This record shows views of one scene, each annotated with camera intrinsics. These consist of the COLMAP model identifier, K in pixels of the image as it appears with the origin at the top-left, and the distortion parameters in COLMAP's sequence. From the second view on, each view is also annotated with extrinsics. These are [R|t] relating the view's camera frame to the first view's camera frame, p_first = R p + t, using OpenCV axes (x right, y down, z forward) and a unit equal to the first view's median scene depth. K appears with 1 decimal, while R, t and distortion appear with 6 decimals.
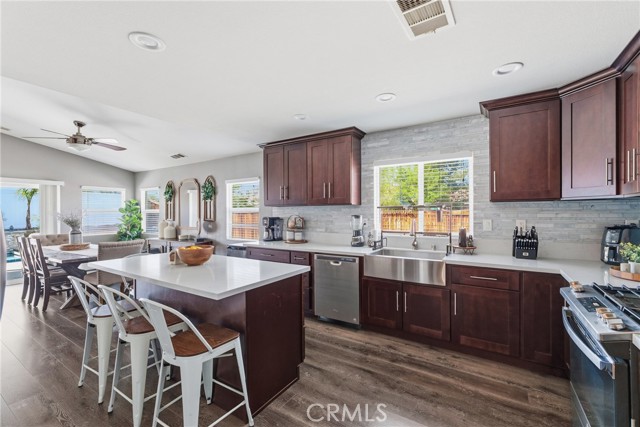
lens RADIAL K [[279.8, 0, 327.5], [0, 279.8, 211.0], [0, 0, 1]] dist [0.017256, 0.000062]
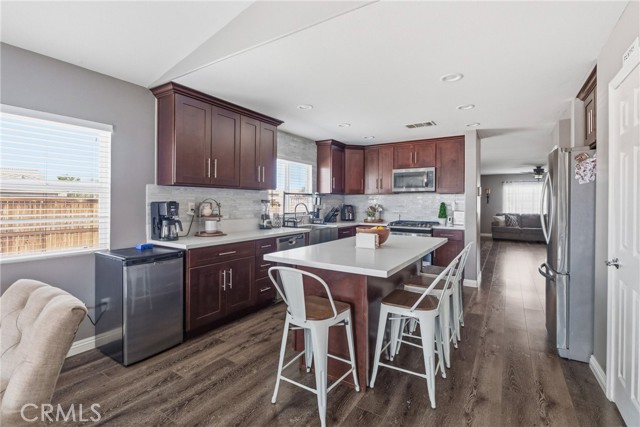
lens RADIAL K [[288.6, 0, 318.2], [0, 288.6, 202.2], [0, 0, 1]] dist [-0.000079, -0.000014]
pose [[0.023766, 0.008488, 0.999682, -1.414953], [-0.005398, 0.999950, -0.008362, 0.044645], [-0.999703, -0.005197, 0.023810, 1.106925]]
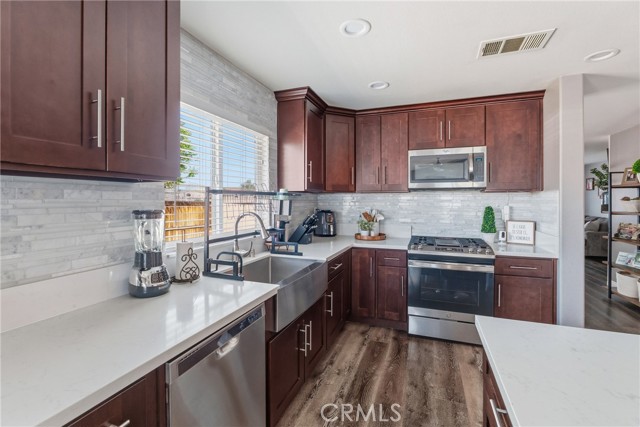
lens RADIAL K [[288.6, 0, 318.2], [0, 288.6, 202.2], [0, 0, 1]] dist [-0.000079, -0.000014]
pose [[-0.182675, -0.000531, 0.983173, -0.446185], [0.000433, 1.000000, 0.000621, 0.005014], [-0.983173, 0.000539, -0.182675, 1.215441]]
